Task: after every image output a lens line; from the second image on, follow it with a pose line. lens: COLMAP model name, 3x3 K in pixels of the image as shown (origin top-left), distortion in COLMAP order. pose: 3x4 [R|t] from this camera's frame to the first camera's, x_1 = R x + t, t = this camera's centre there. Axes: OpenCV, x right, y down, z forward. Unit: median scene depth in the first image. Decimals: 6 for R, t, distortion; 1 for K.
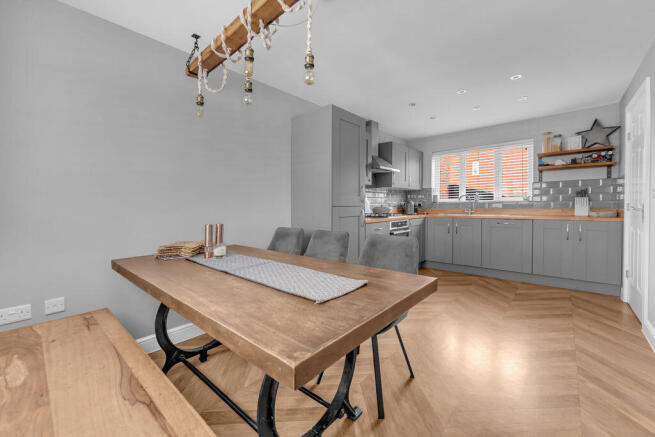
lens RADIAL K [[267.9, 0, 327.7], [0, 267.9, 221.3], [0, 0, 1]] dist [-0.001879, 0.000958]
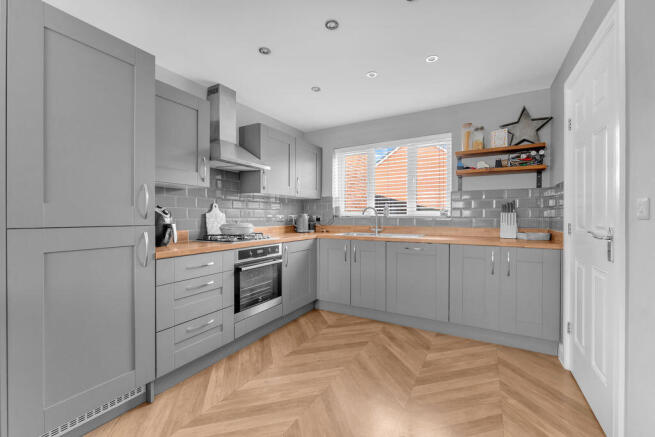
lens RADIAL K [[267.9, 0, 336.6], [0, 267.9, 229.4], [0, 0, 1]] dist [-0.001879, 0.000958]
pose [[0.977730, -0.000741, 0.209867, 0.357084], [0.002536, 0.999962, -0.008284, -0.041799], [-0.209853, 0.008632, 0.977695, 0.406906]]
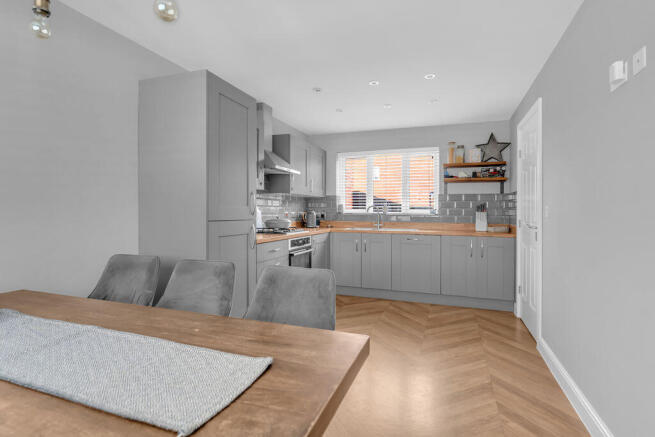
lens RADIAL K [[331.8, 0, 333.6], [0, 331.8, 227.6], [0, 0, 1]] dist [-0.001002, -0.001064]
pose [[0.927333, -0.000309, 0.374237, -0.001649], [0.004025, 0.999950, -0.009147, -0.025210], [-0.374216, 0.009989, 0.927288, 0.086630]]
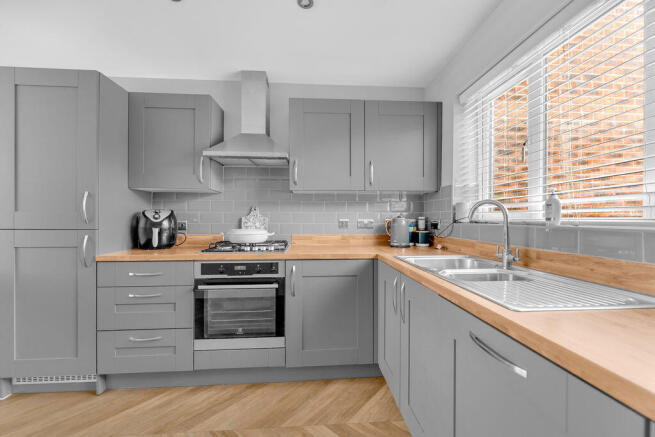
lens RADIAL K [[267.9, 0, 331.0], [0, 267.9, 221.2], [0, 0, 1]] dist [-0.001879, 0.000958]
pose [[0.713421, 0.026628, -0.700229, 0.808047], [-0.050564, 0.998629, -0.013542, -0.084655], [0.698909, 0.045068, 0.713790, 0.883945]]
